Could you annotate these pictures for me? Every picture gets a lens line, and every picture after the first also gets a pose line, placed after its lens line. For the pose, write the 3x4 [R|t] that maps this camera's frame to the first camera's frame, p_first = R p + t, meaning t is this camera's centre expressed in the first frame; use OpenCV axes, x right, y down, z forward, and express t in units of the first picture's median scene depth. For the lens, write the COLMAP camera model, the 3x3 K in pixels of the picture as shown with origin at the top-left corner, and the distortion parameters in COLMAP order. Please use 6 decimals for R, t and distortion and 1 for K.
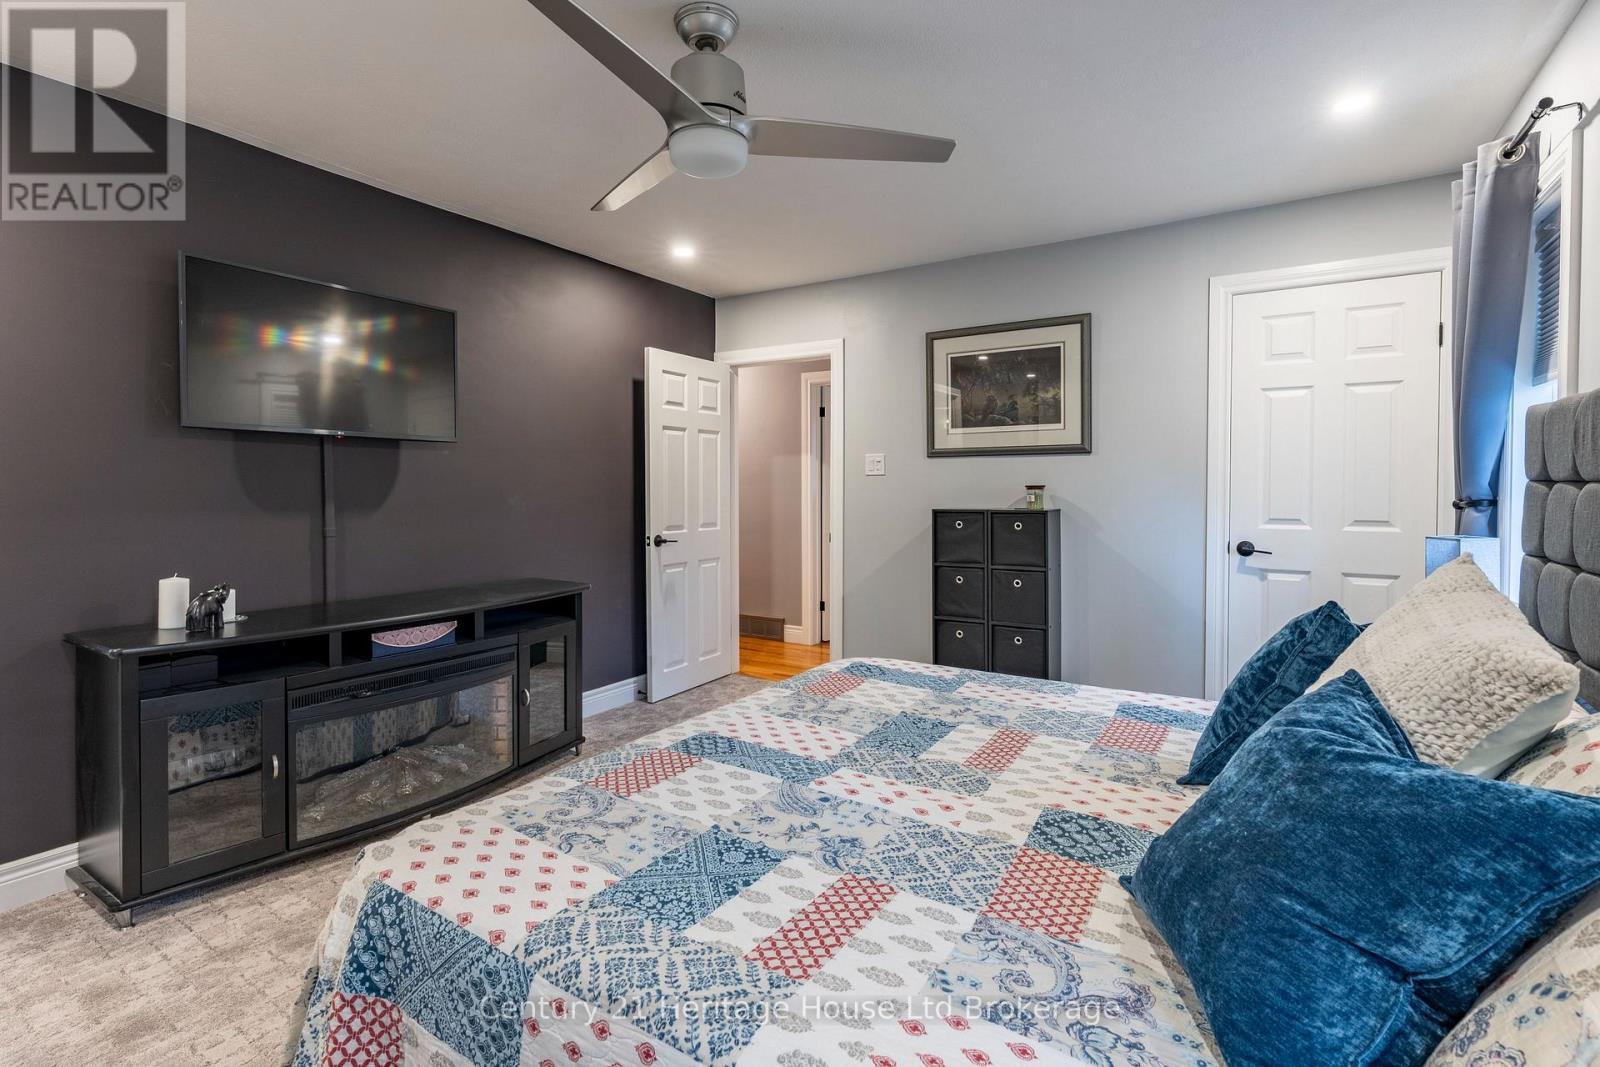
lens RADIAL K [[748.3, 0, 804.2], [0, 748.3, 494.7], [0, 0, 1]] dist [-0.013393, 0.002339]
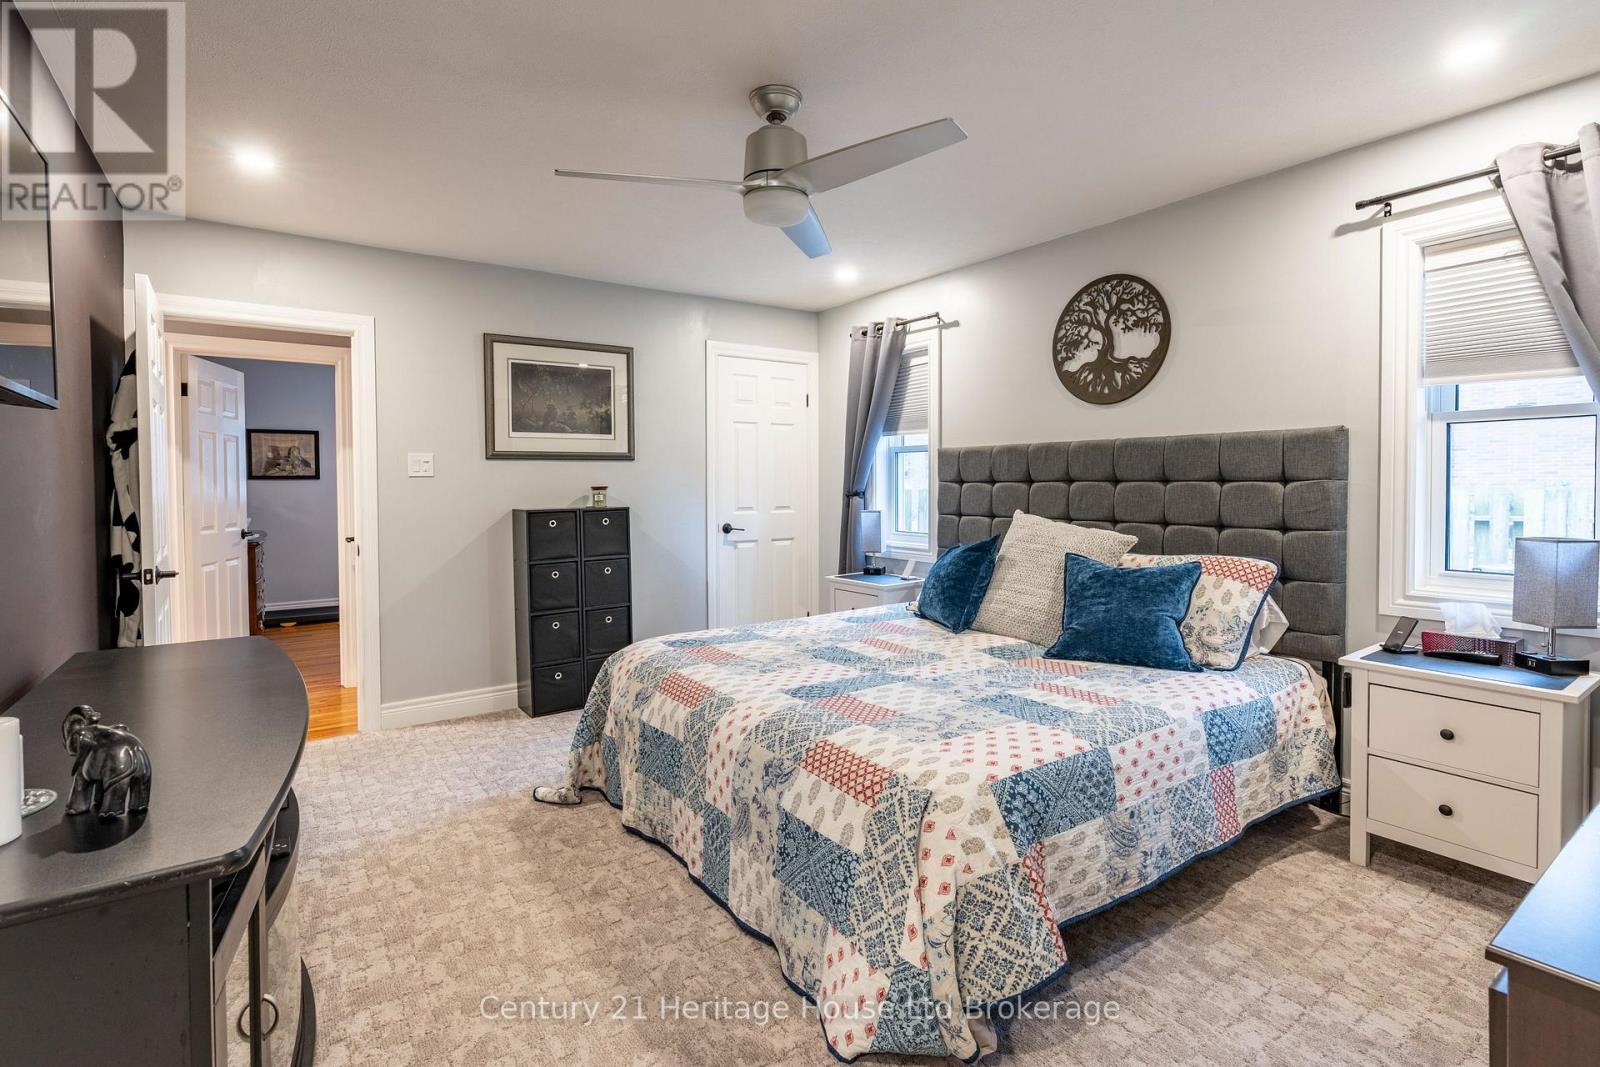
lens RADIAL K [[748.3, 0, 786.7], [0, 748.3, 500.0], [0, 0, 1]] dist [-0.013393, 0.002339]
pose [[0.393753, -0.021493, 0.918965, -0.666810], [0.017724, 0.999718, 0.015787, -0.004940], [-0.919045, 0.010072, 0.394023, 0.278586]]
